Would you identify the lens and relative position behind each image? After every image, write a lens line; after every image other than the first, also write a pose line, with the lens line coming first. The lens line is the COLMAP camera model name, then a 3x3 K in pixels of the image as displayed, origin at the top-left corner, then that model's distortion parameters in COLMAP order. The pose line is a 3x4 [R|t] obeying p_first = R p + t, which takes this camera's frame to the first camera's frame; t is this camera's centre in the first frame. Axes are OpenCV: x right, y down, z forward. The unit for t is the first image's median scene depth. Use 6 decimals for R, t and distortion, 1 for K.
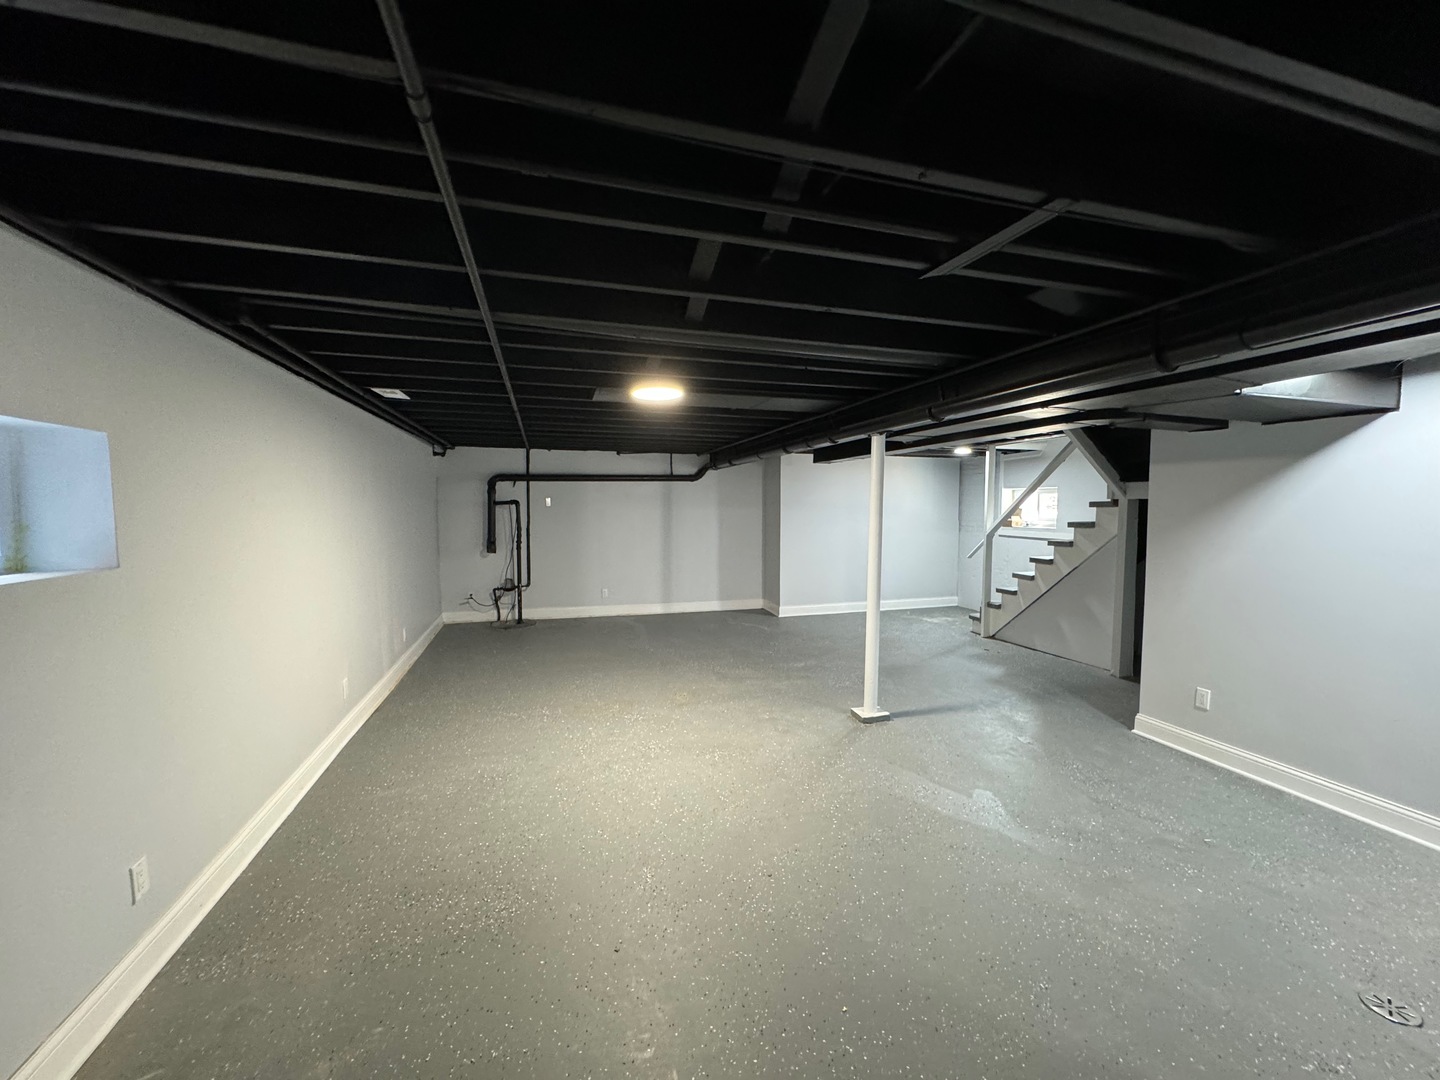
lens RADIAL K [[573.5, 0, 727.8], [0, 573.5, 536.3], [0, 0, 1]] dist [0.000972, -0.000165]
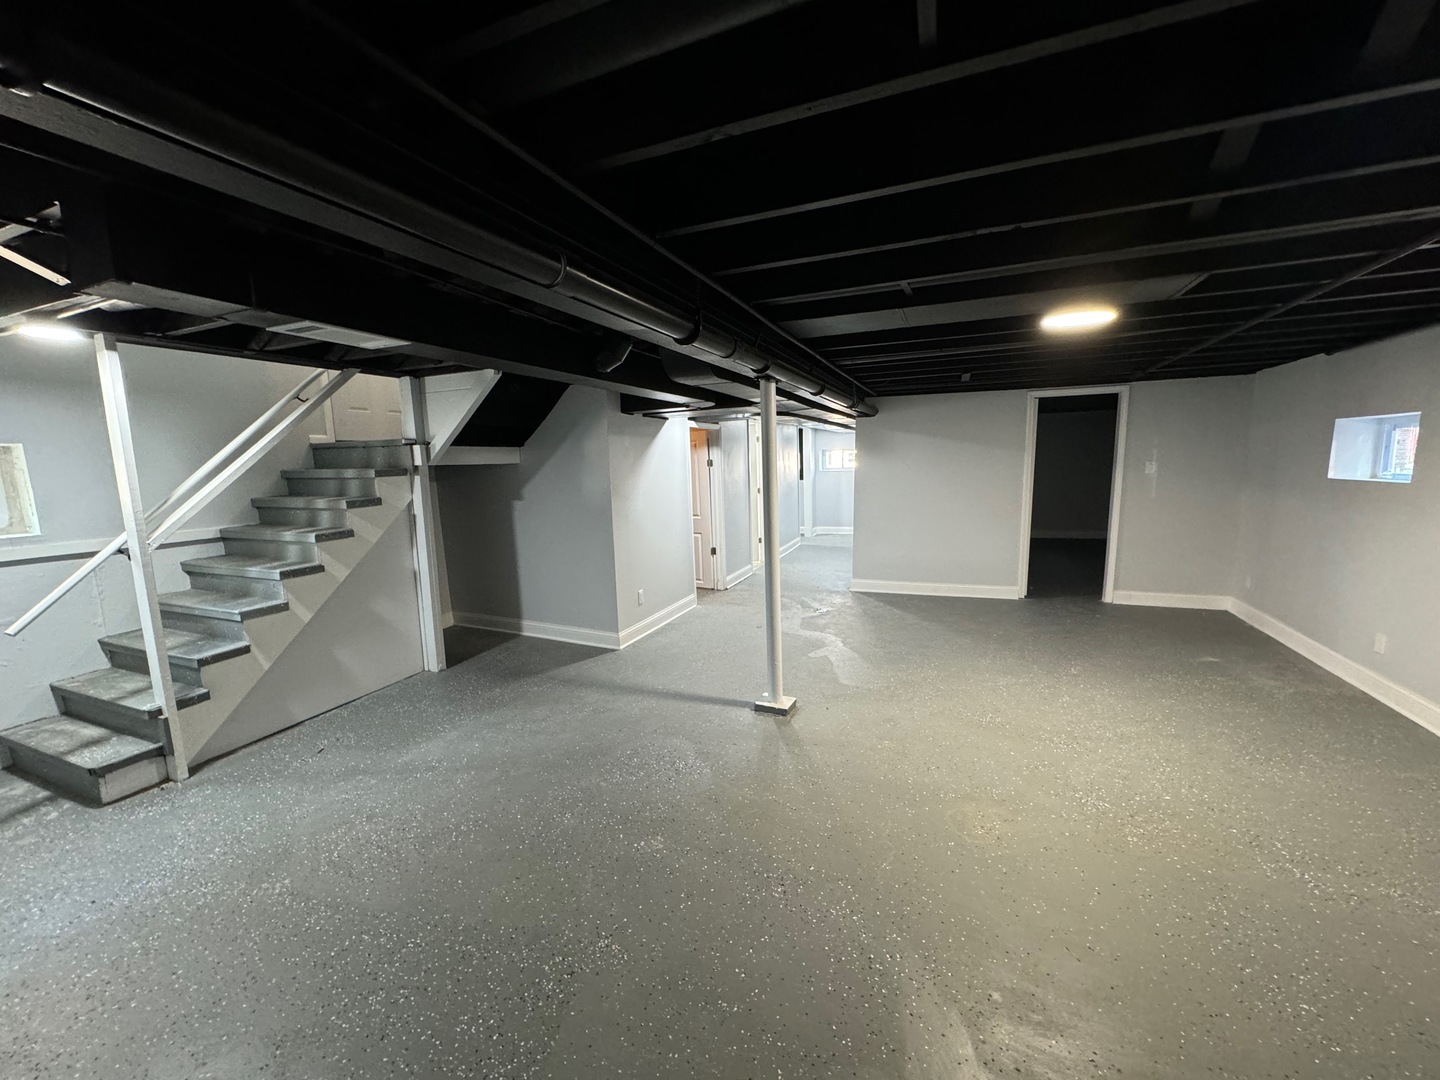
lens RADIAL K [[573.5, 0, 722.4], [0, 573.5, 542.8], [0, 0, 1]] dist [0.000972, -0.000165]
pose [[-0.765456, -0.073932, 0.639227, -0.117981], [0.058293, 0.981327, 0.183303, -0.049489], [-0.640843, 0.177573, -0.746852, 0.842436]]
